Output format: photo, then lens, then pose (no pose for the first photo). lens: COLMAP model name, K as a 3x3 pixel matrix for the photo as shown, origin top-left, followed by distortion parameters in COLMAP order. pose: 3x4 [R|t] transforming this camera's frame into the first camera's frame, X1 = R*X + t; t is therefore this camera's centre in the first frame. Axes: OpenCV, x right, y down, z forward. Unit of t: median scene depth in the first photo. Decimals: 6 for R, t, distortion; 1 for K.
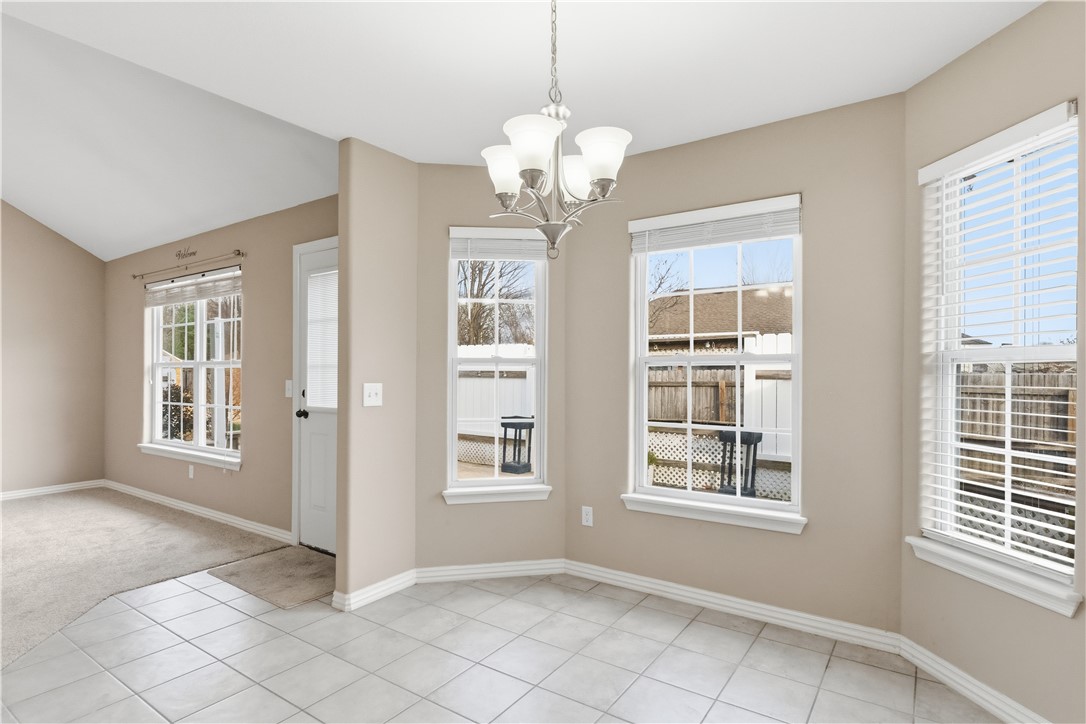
lens RADIAL K [[557.6, 0, 540.2], [0, 557.6, 375.8], [0, 0, 1]] dist [-0.000233, -0.000489]
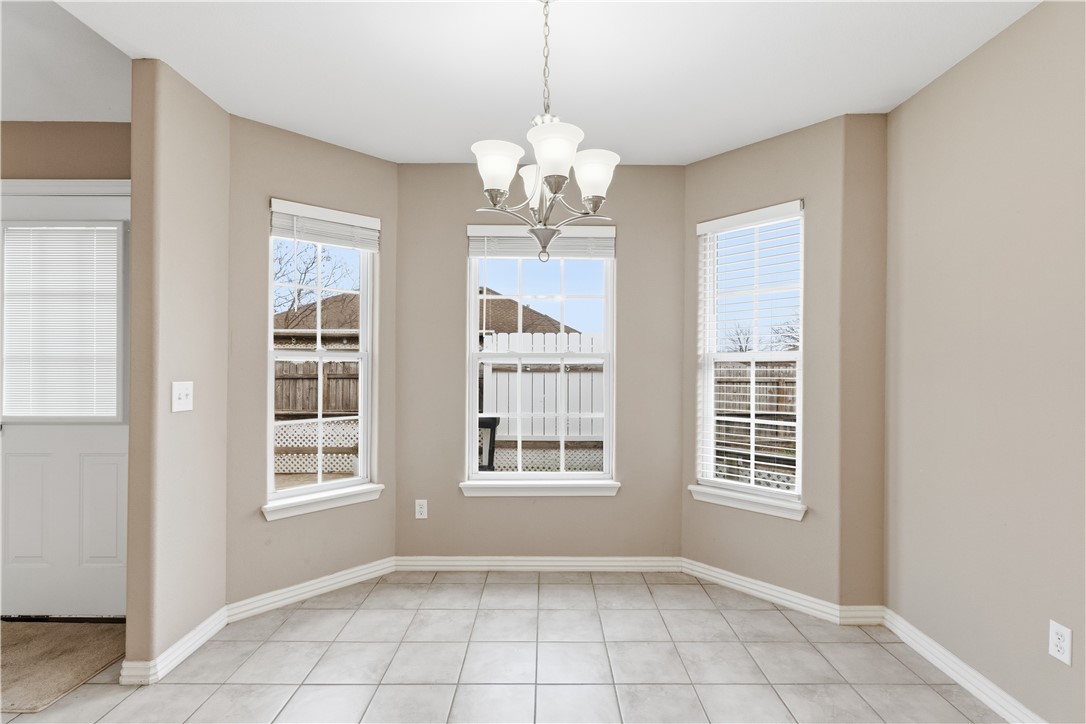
lens RADIAL K [[517.4, 0, 543.2], [0, 517.4, 368.1], [0, 0, 1]] dist [0.000876, 0.000460]
pose [[0.821632, -0.001900, 0.570014, -0.327267], [0.000975, 0.999998, 0.001928, -0.007480], [-0.570017, -0.001028, 0.821632, 0.124384]]
